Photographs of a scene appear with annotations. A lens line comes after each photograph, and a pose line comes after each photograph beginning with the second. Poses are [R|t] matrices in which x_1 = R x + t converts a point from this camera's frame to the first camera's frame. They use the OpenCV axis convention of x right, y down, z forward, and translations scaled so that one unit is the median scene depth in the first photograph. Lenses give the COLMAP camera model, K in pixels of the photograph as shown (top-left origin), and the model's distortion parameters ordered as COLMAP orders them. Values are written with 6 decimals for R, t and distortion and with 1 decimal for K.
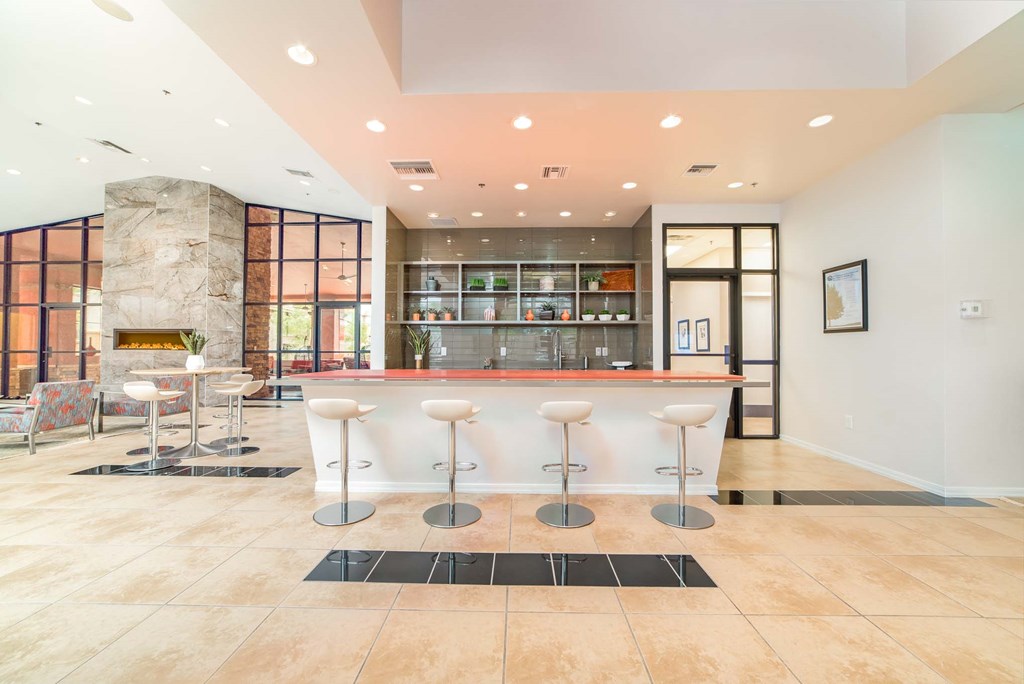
lens RADIAL K [[384.1, 0, 508.8], [0, 384.1, 347.1], [0, 0, 1]] dist [-0.001412, -0.000077]
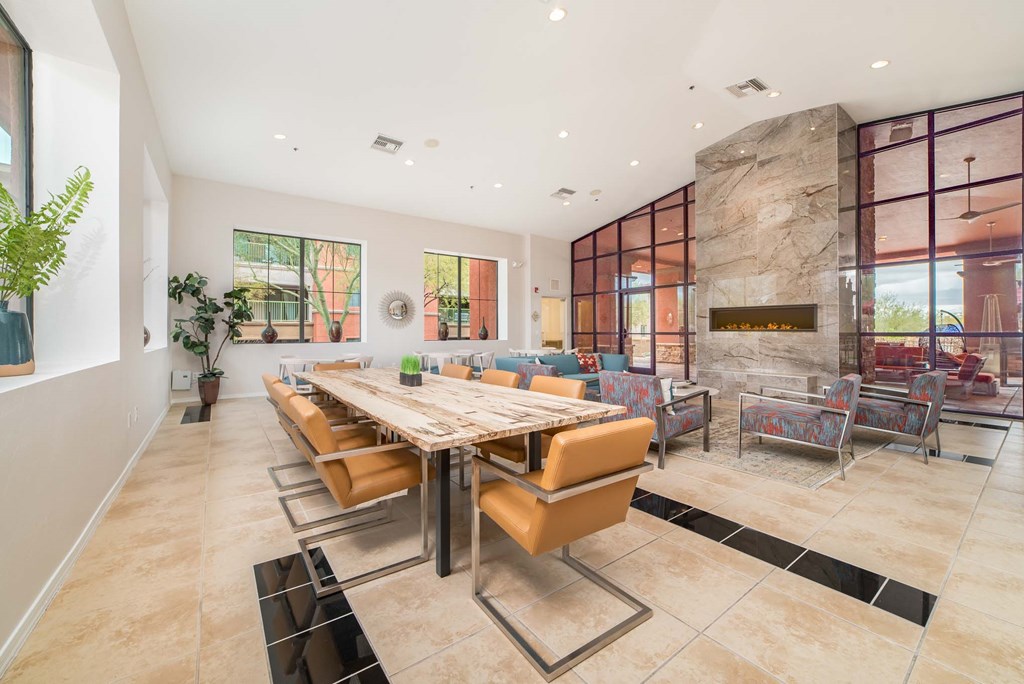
lens RADIAL K [[407.1, 0, 512.0], [0, 407.1, 342.0], [0, 0, 1]] dist [-0.001210, -0.000090]
pose [[0.625011, 0.019216, -0.780379, -0.554673], [0.002350, 0.999646, 0.026498, 0.005777], [0.780612, -0.018396, 0.624745, 0.024967]]
